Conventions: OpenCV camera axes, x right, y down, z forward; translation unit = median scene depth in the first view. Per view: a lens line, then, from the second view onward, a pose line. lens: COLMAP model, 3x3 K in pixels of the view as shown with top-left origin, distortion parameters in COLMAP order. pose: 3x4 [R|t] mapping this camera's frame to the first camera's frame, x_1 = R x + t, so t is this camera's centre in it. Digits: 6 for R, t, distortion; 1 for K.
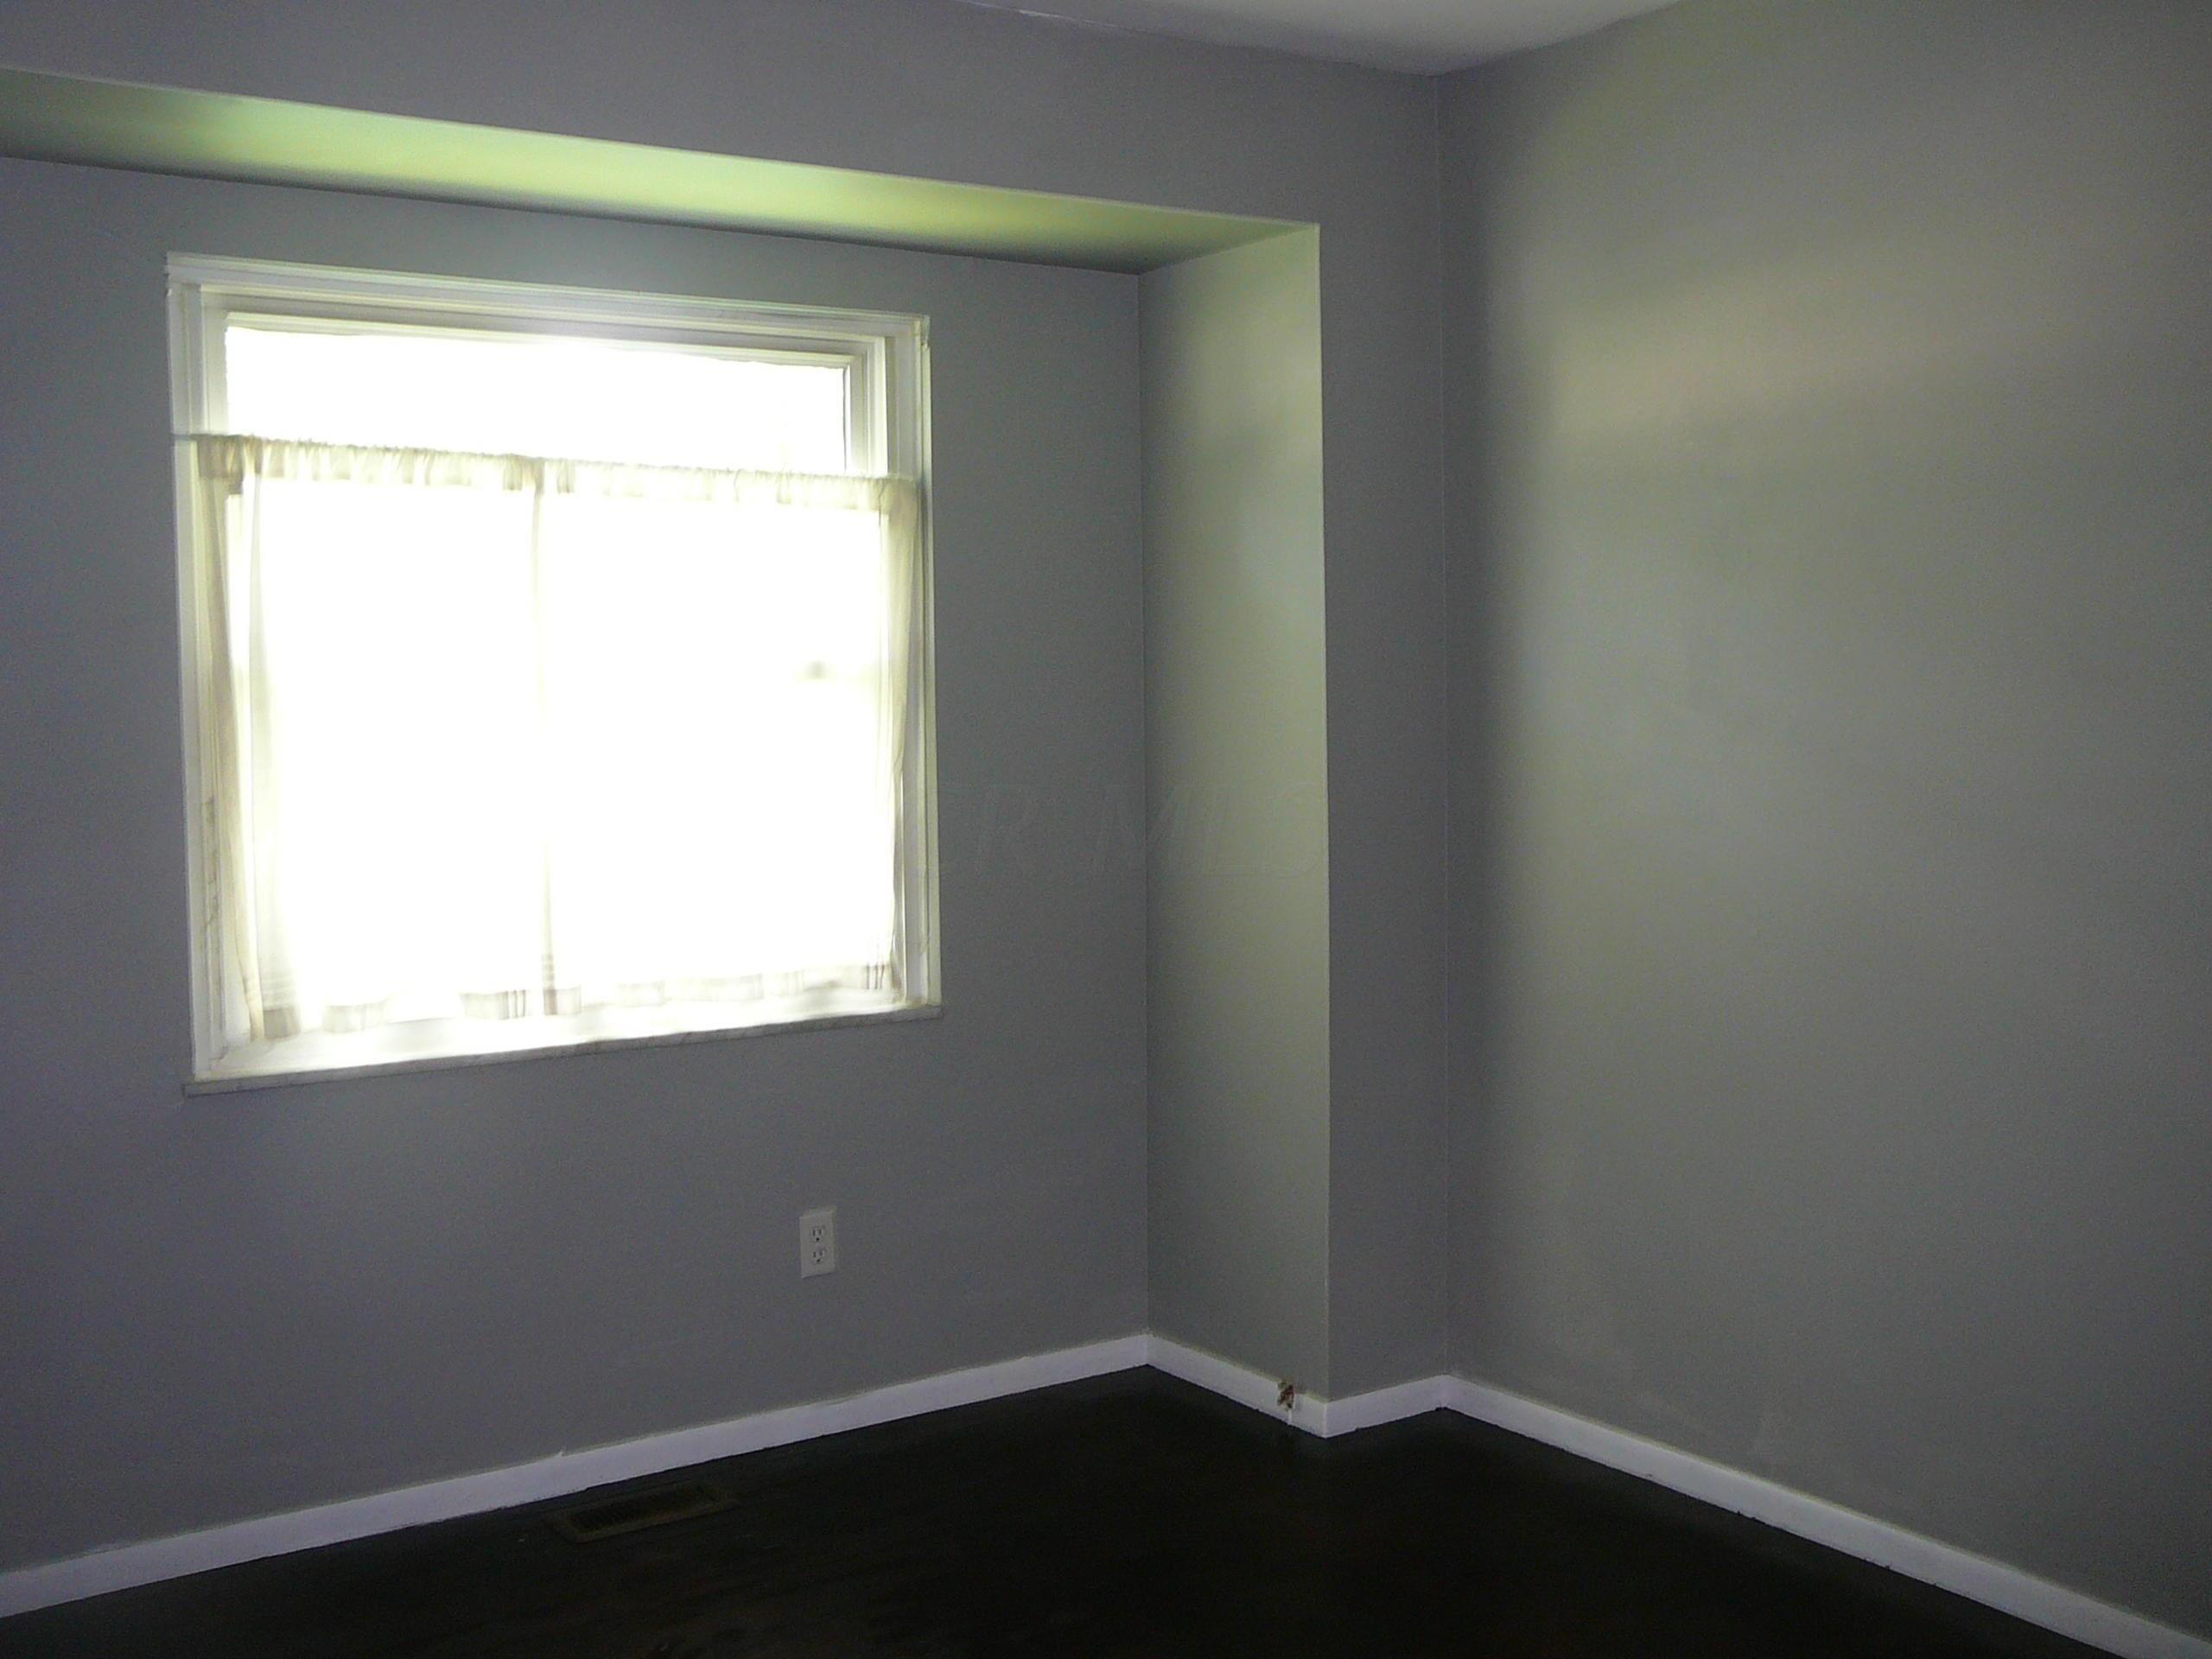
lens RADIAL K [[2238.2, 0, 1110.9], [0, 2238.2, 811.6], [0, 0, 1]] dist [-0.125000, 0.236297]
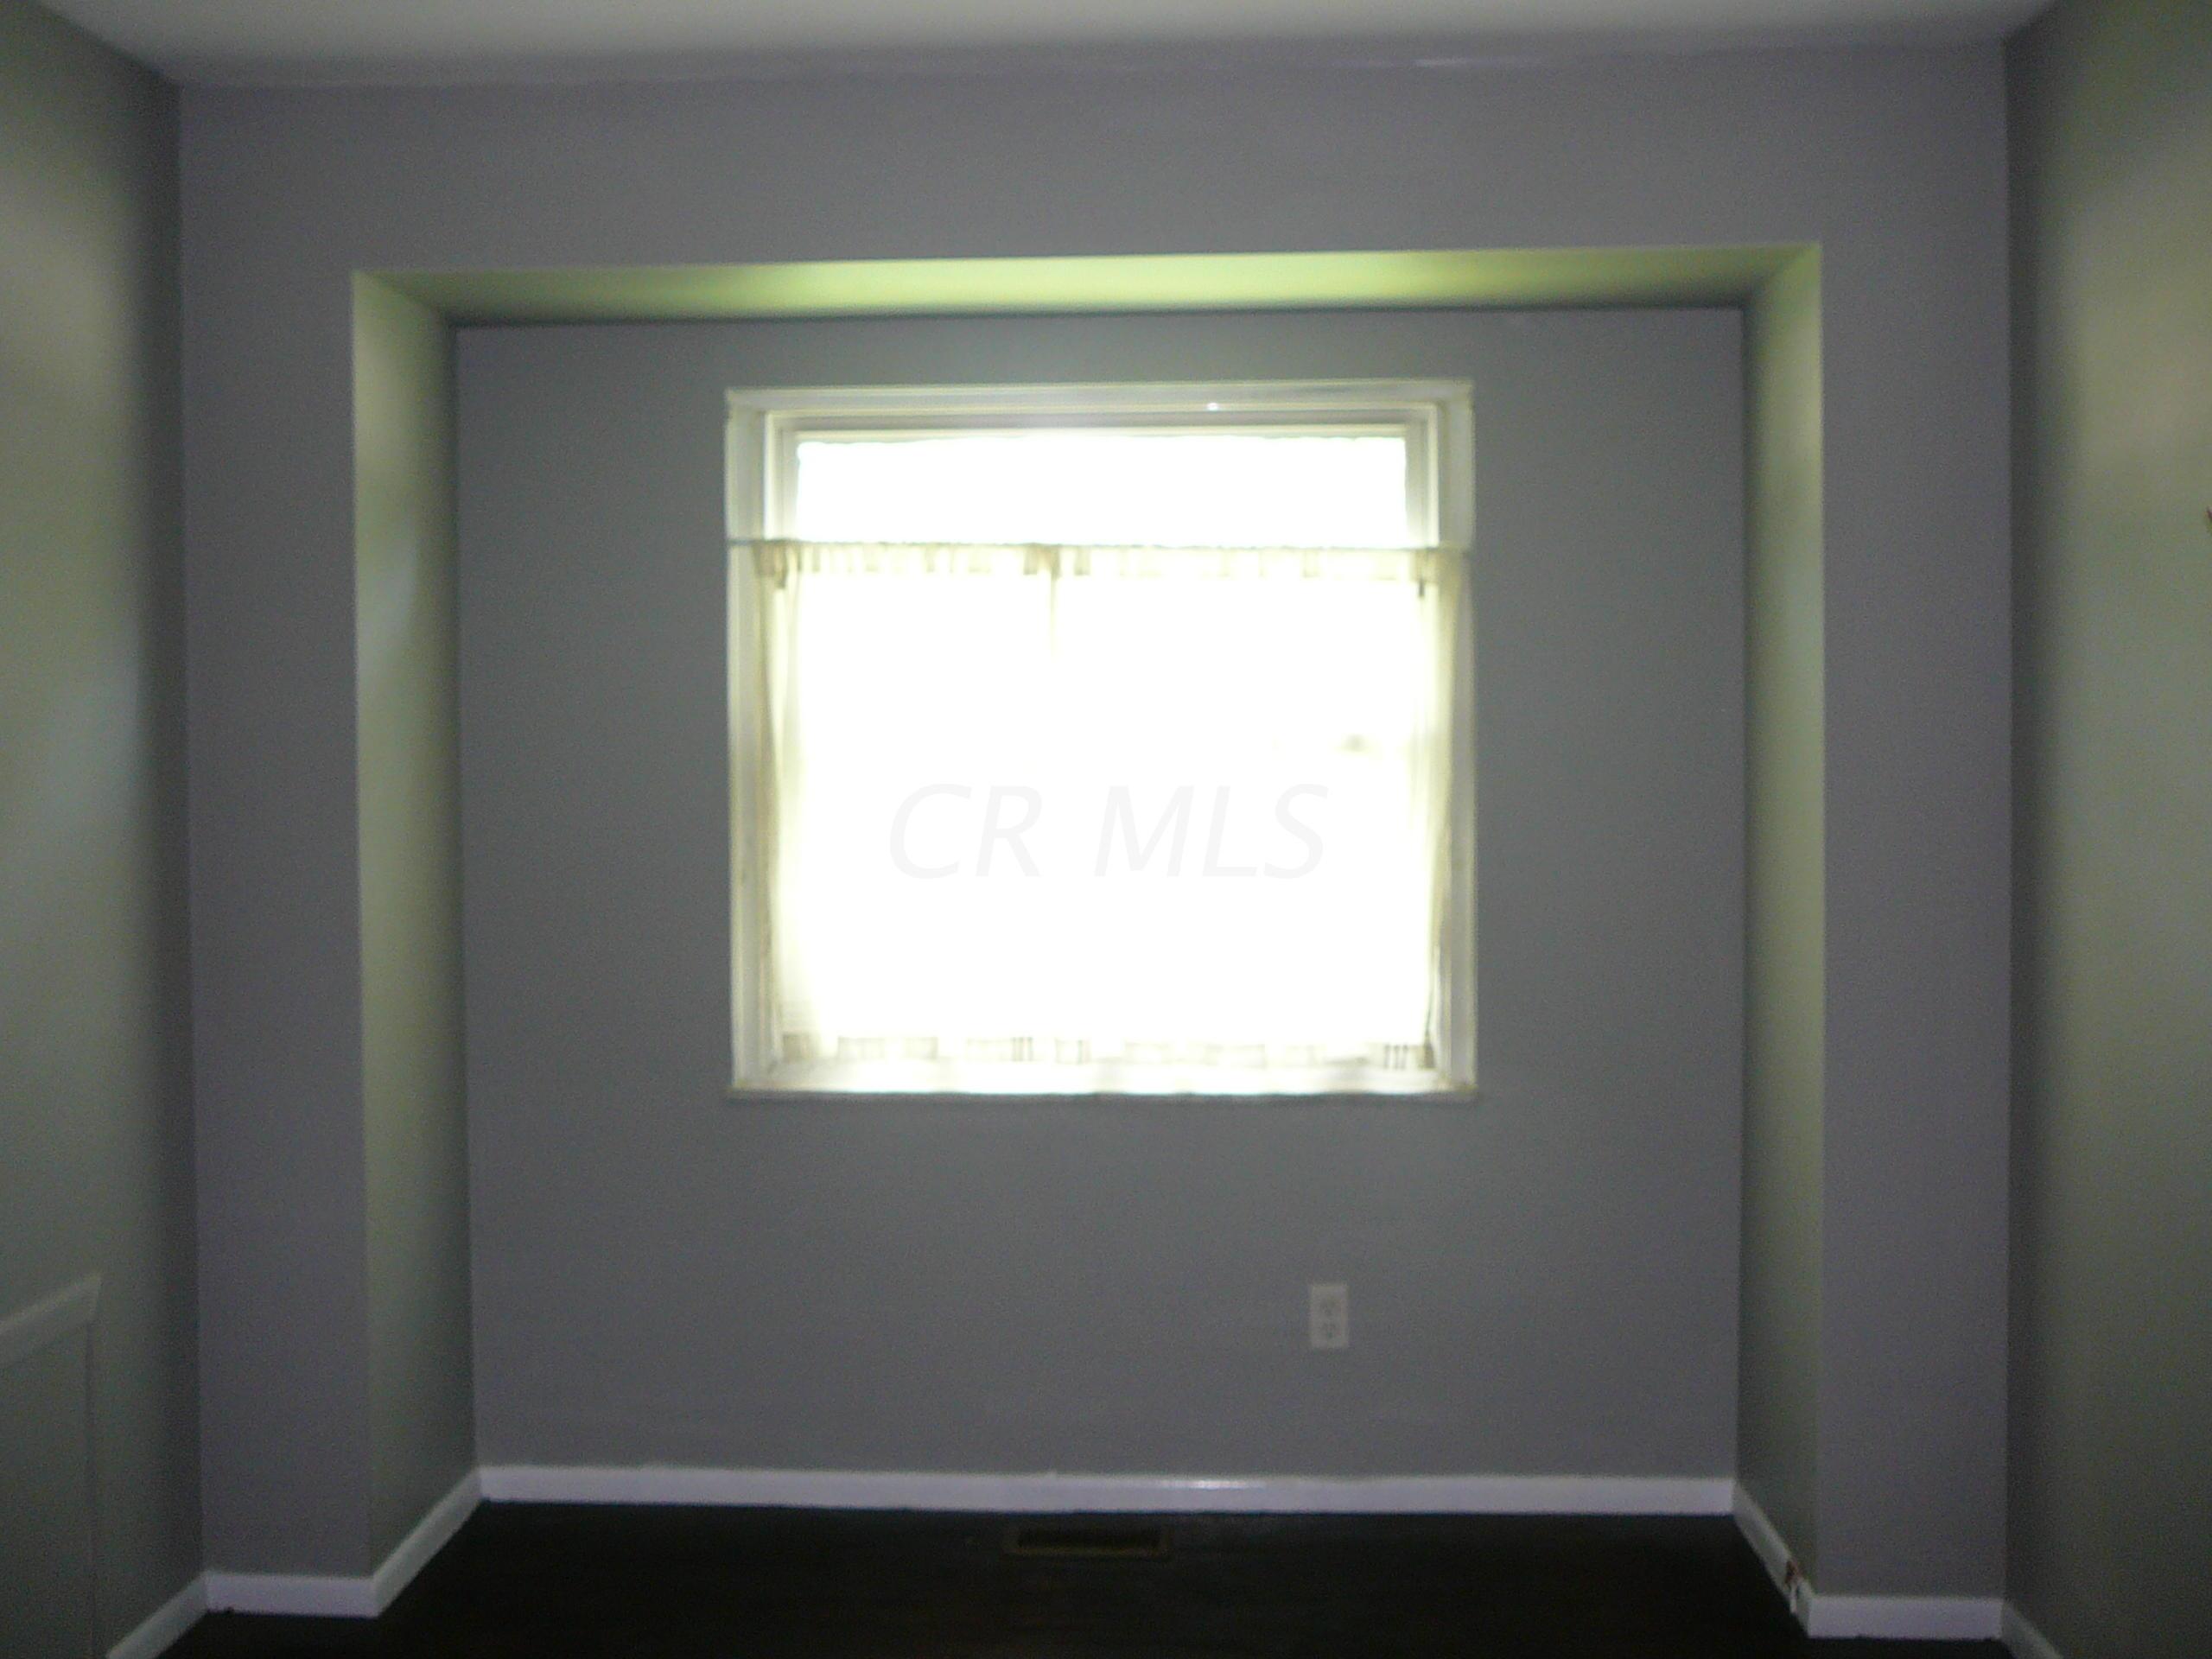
lens RADIAL K [[2238.2, 0, 1110.9], [0, 2238.2, 811.6], [0, 0, 1]] dist [-0.125000, 0.236297]
pose [[0.802681, 0.029669, -0.595671, 0.401942], [-0.040615, 0.999163, -0.004964, -0.024991], [0.595025, 0.028178, 0.803213, 0.144672]]
